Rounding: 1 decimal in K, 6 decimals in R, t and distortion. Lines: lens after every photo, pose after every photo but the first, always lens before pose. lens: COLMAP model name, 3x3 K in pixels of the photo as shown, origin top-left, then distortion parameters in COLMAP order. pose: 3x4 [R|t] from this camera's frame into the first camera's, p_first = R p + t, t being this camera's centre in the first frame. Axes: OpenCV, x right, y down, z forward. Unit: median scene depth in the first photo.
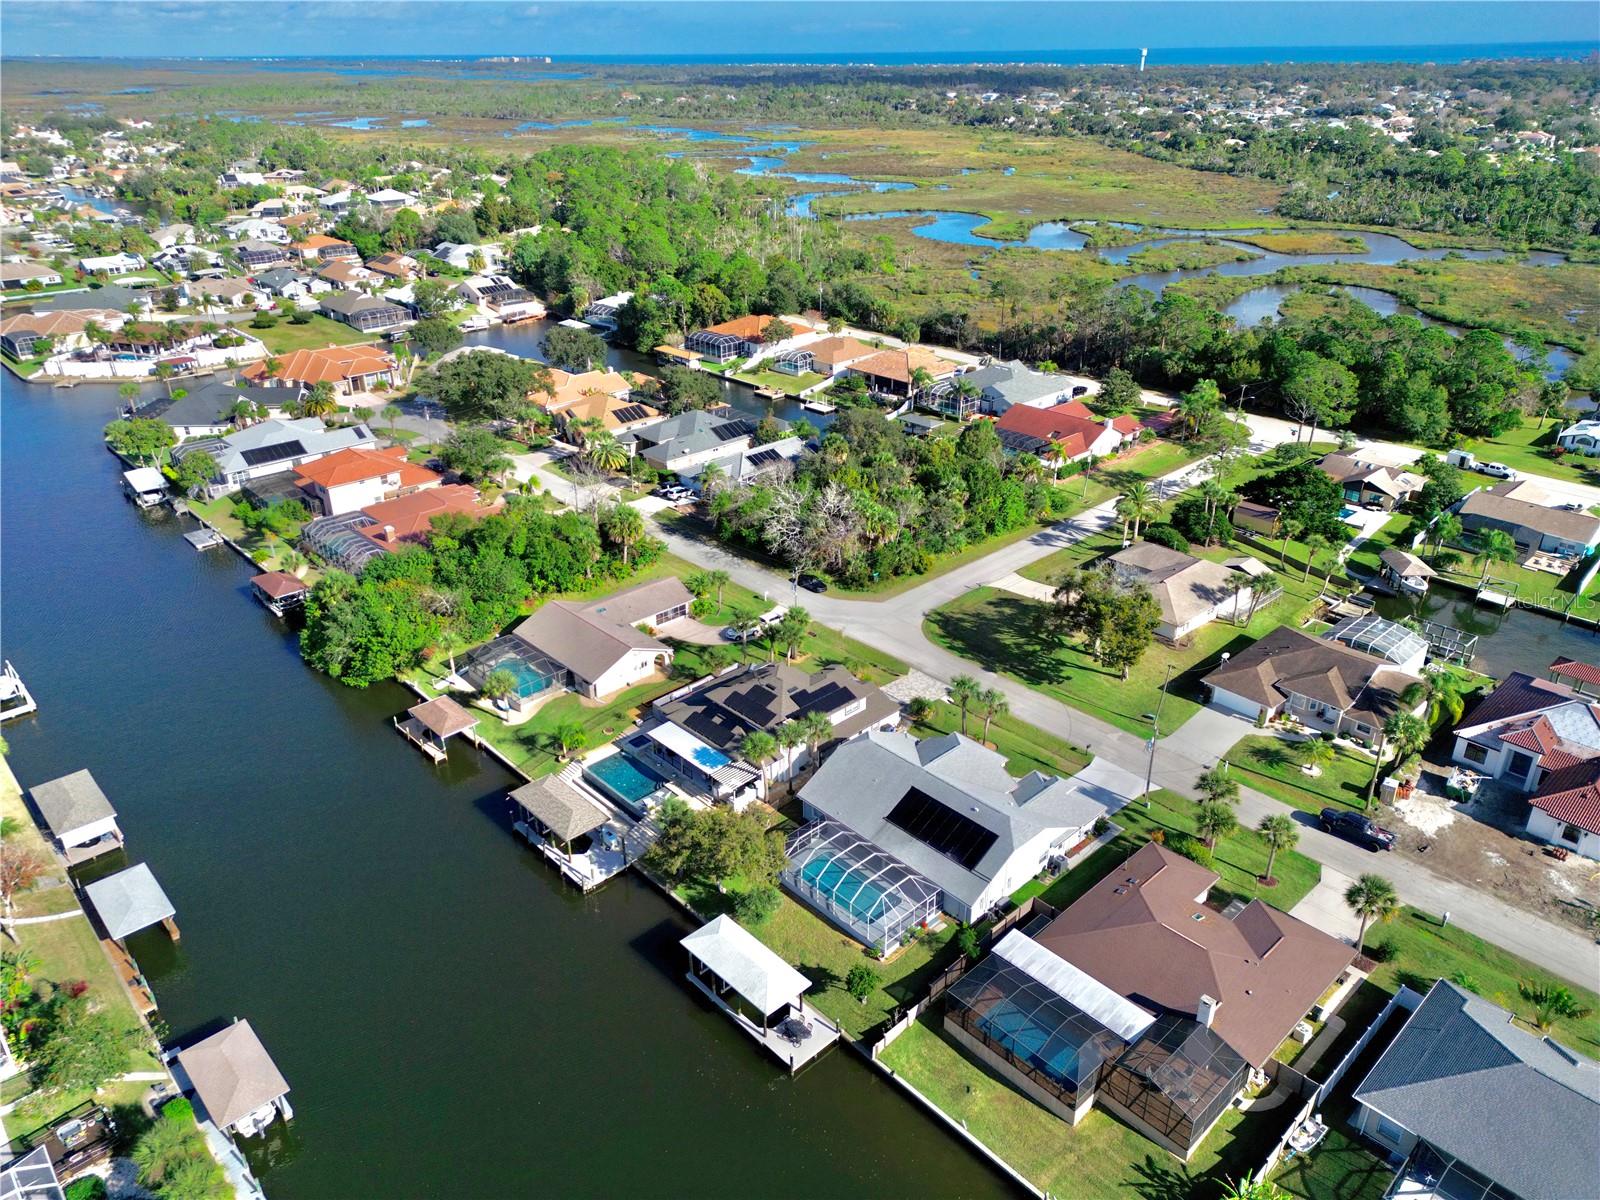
lens RADIAL K [[1118.9, 0, 800.0], [0, 1118.9, 600.0], [0, 0, 1]] dist [0.073610, -0.066737]
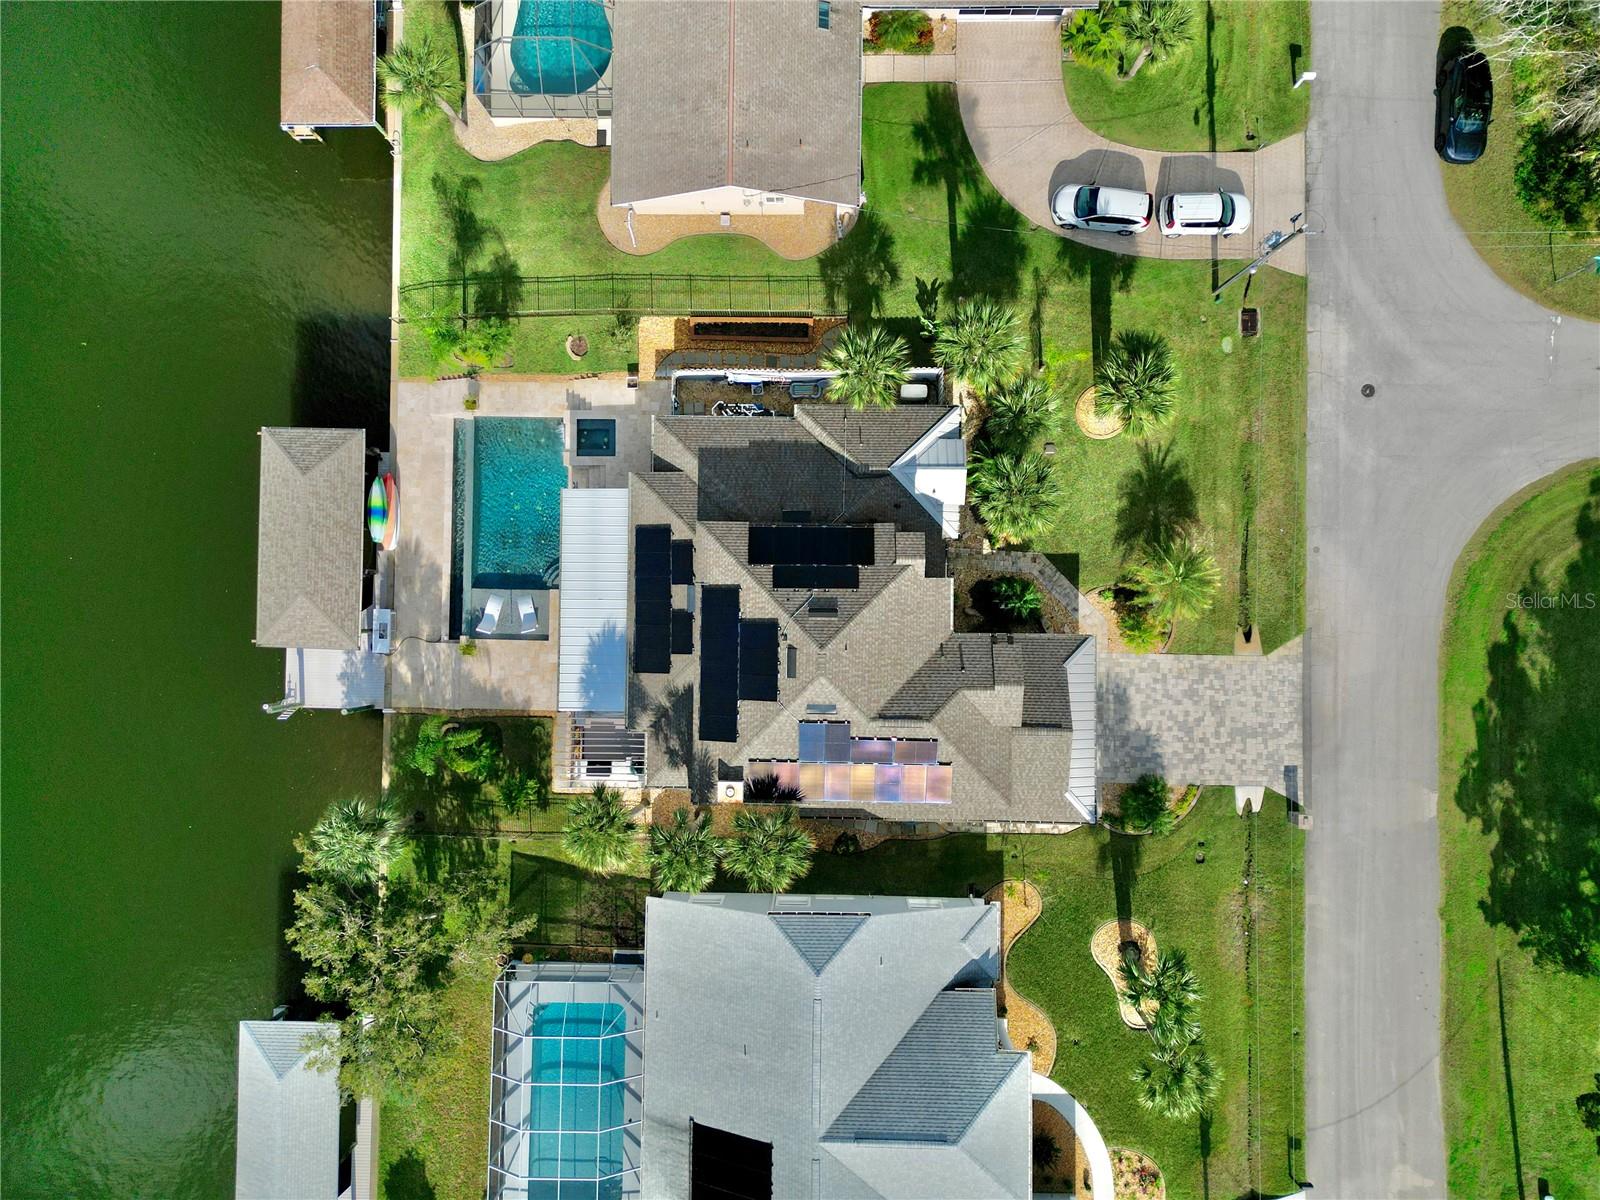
lens RADIAL K [[1118.9, 0, 800.0], [0, 1118.9, 600.0], [0, 0, 1]] dist [0.073610, -0.066737]
pose [[0.718056, 0.695521, -0.025447, -0.023821], [-0.281061, 0.323228, 0.903619, -0.243058], [0.636711, -0.641697, 0.427580, 0.699499]]
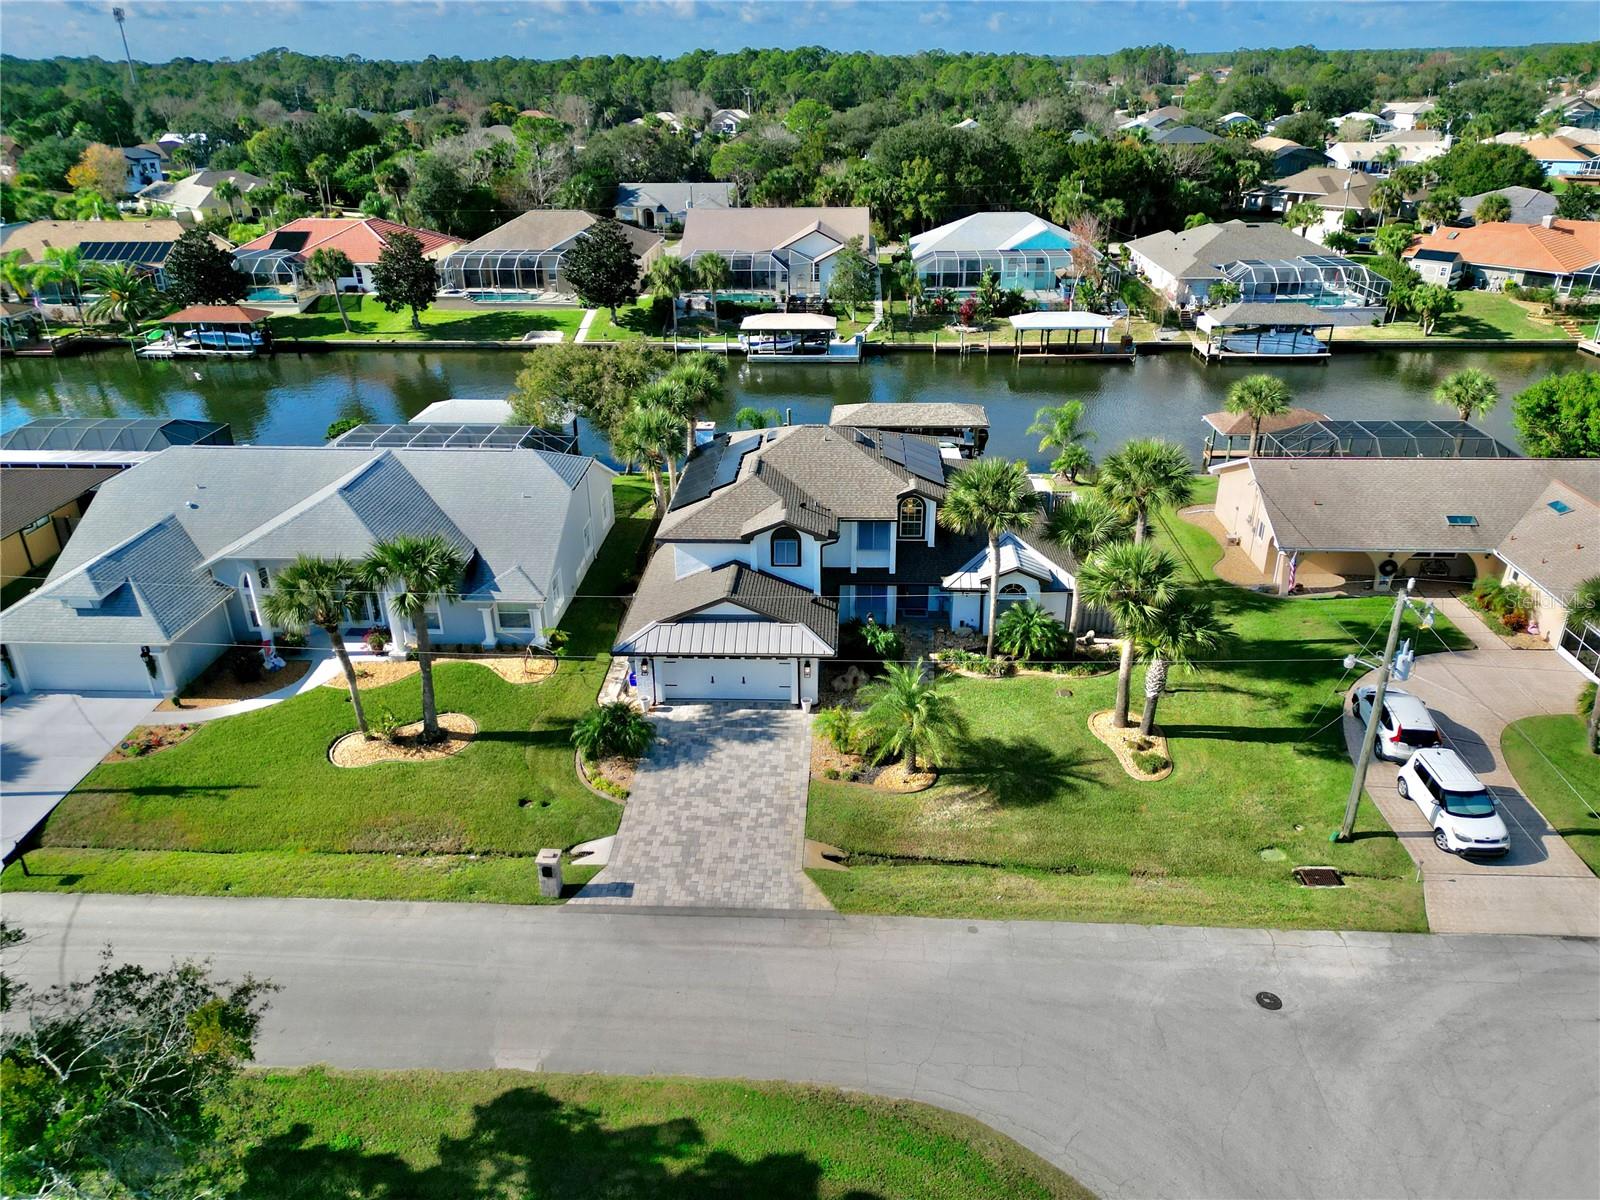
lens RADIAL K [[1149.4, 0, 793.4], [0, 1149.4, 564.5], [0, 0, 1]] dist [0.076910, -0.001847]
pose [[-0.723907, 0.297608, -0.622405, 0.233117], [-0.281788, 0.695935, 0.660508, -0.153394], [0.629726, 0.653533, -0.419930, 1.011906]]
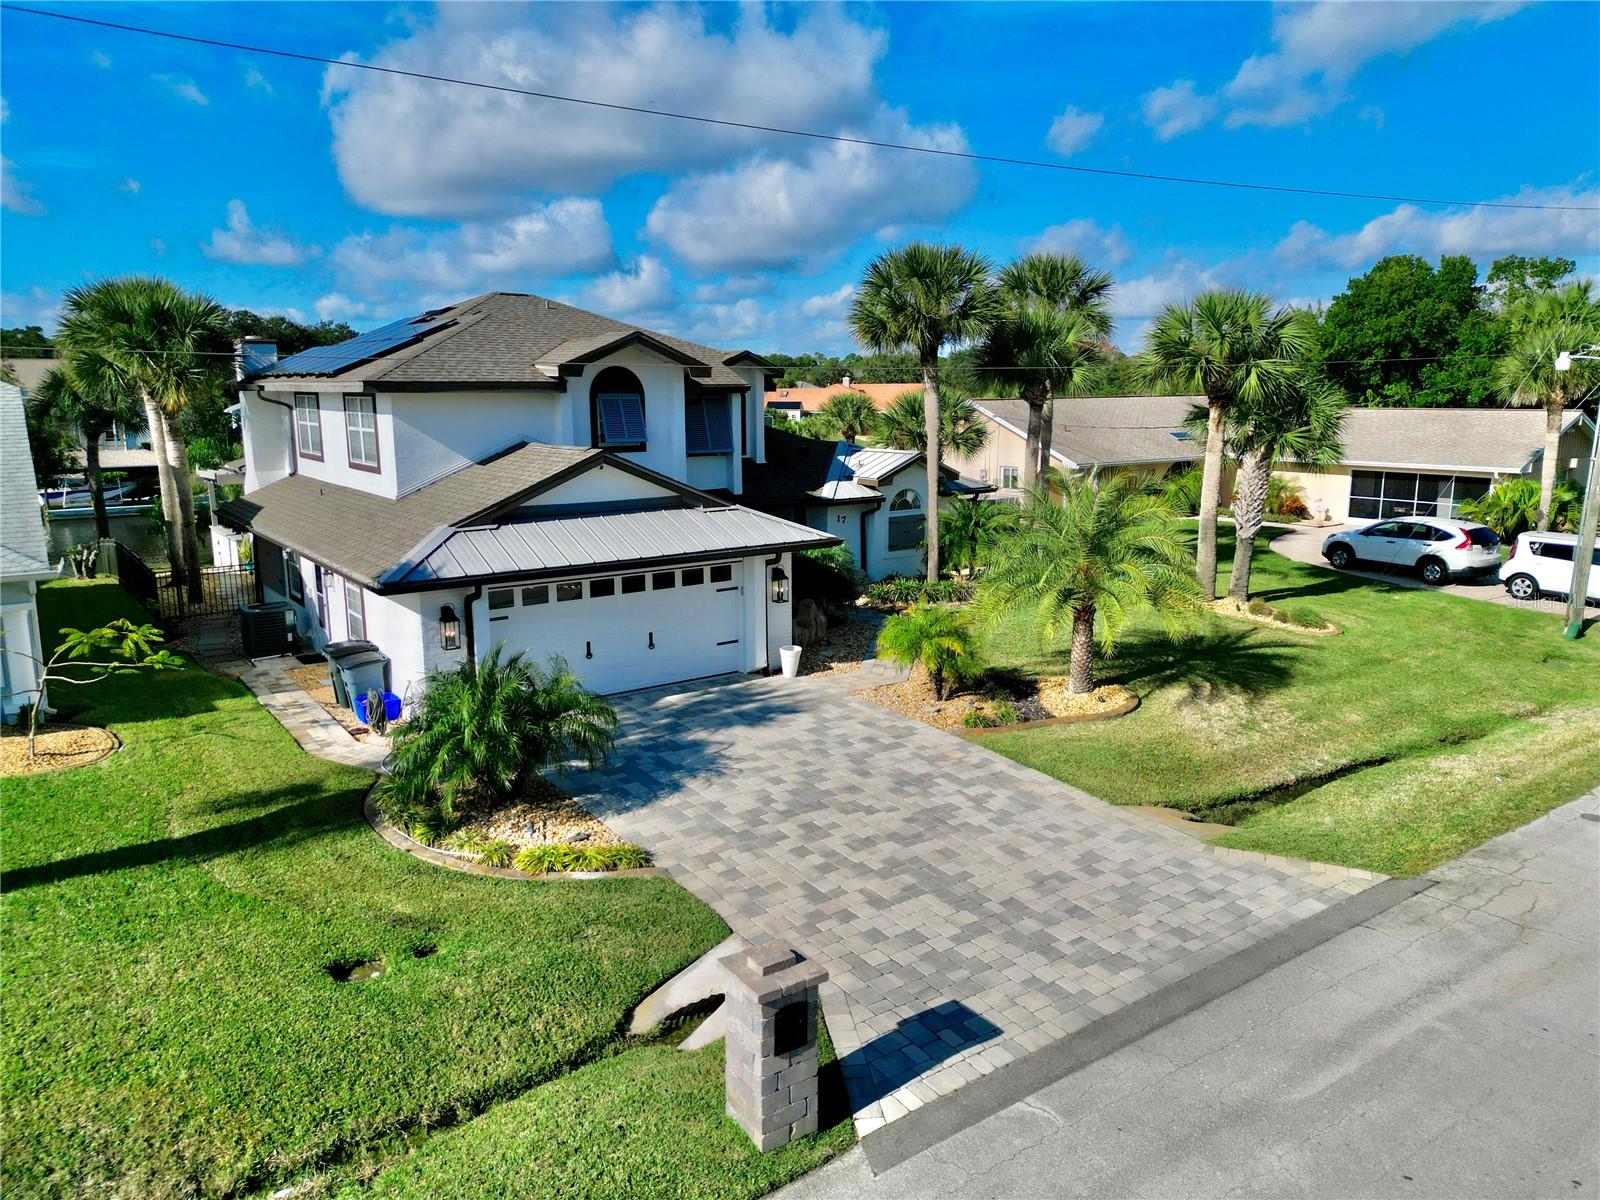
lens RADIAL K [[1118.9, 0, 800.0], [0, 1118.9, 600.0], [0, 0, 1]] dist [0.073610, -0.066737]
pose [[-0.124323, 0.195429, -0.972806, 0.191273], [-0.430187, 0.872862, 0.230328, 0.035588], [0.894138, 0.447123, -0.024446, 0.909682]]
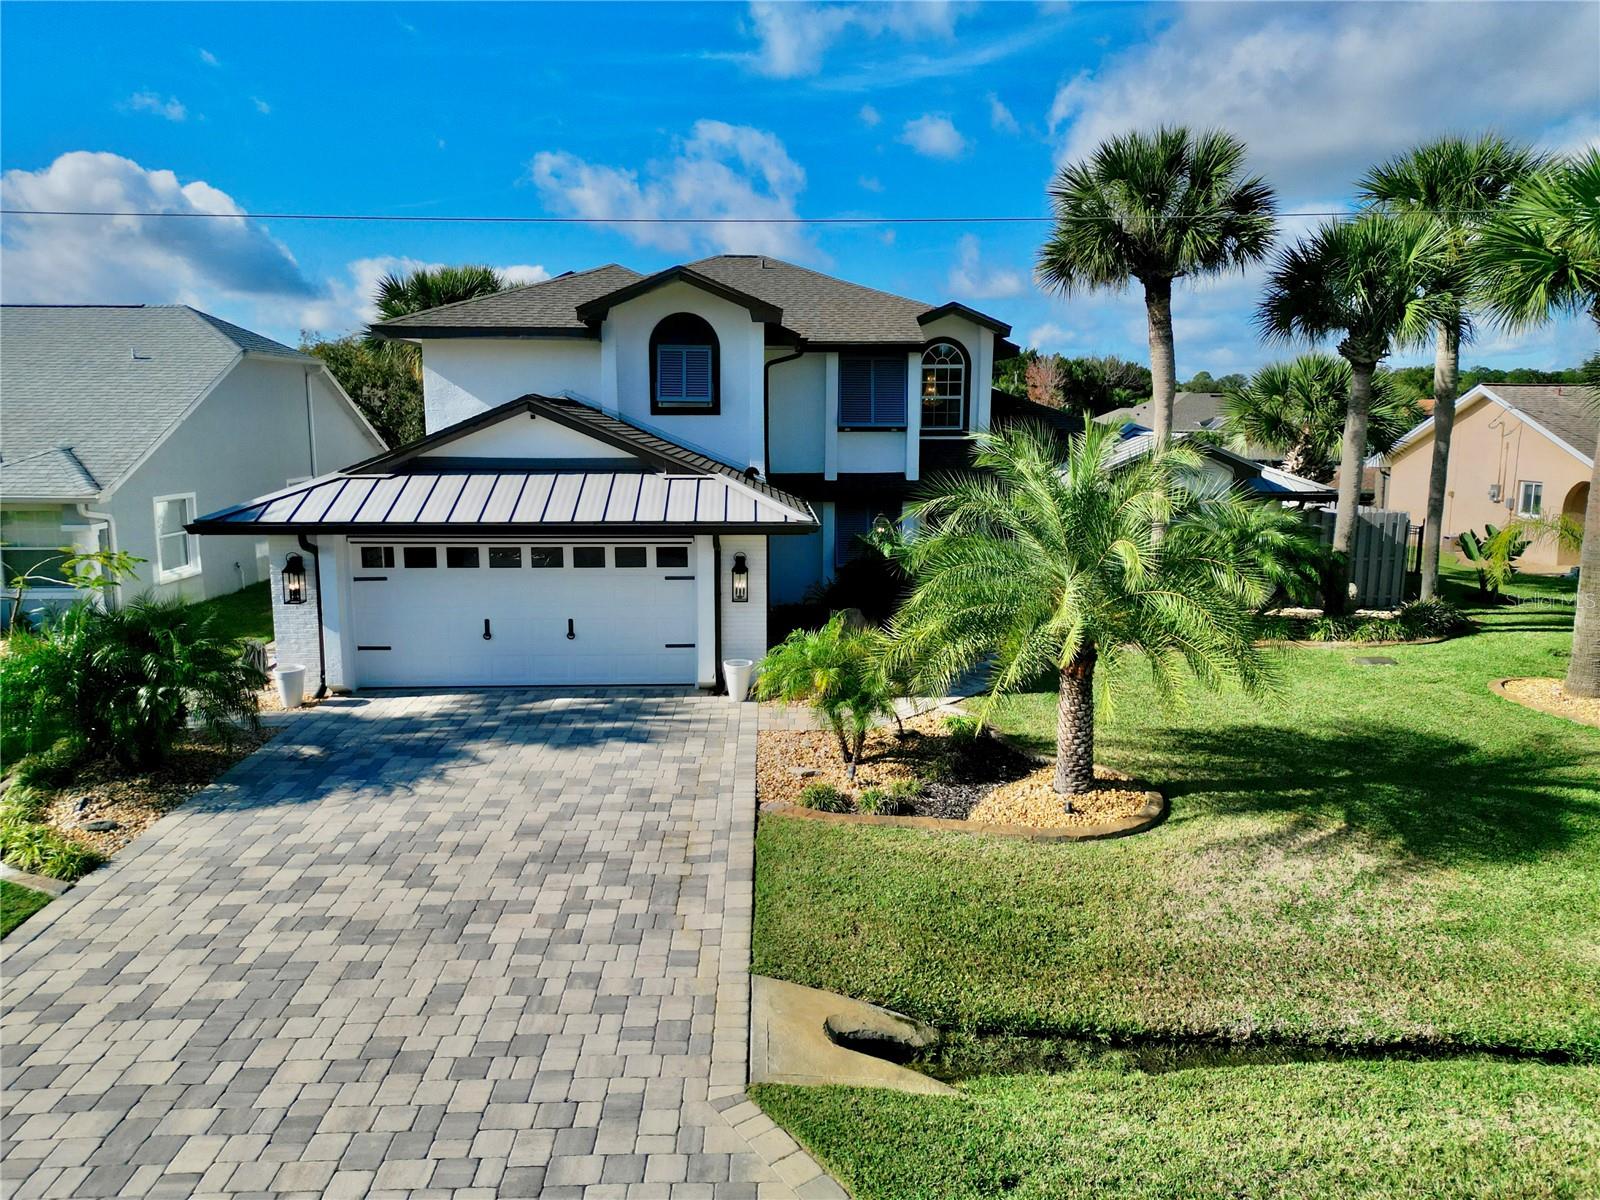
lens RADIAL K [[1127.5, 0, 801.0], [0, 1127.5, 582.9], [0, 0, 1]] dist [0.043315, -0.039008]
pose [[-0.660280, 0.120517, -0.741286, 0.126993], [-0.324520, 0.844351, 0.426331, 0.018946], [0.677286, 0.522060, -0.518398, 0.966450]]
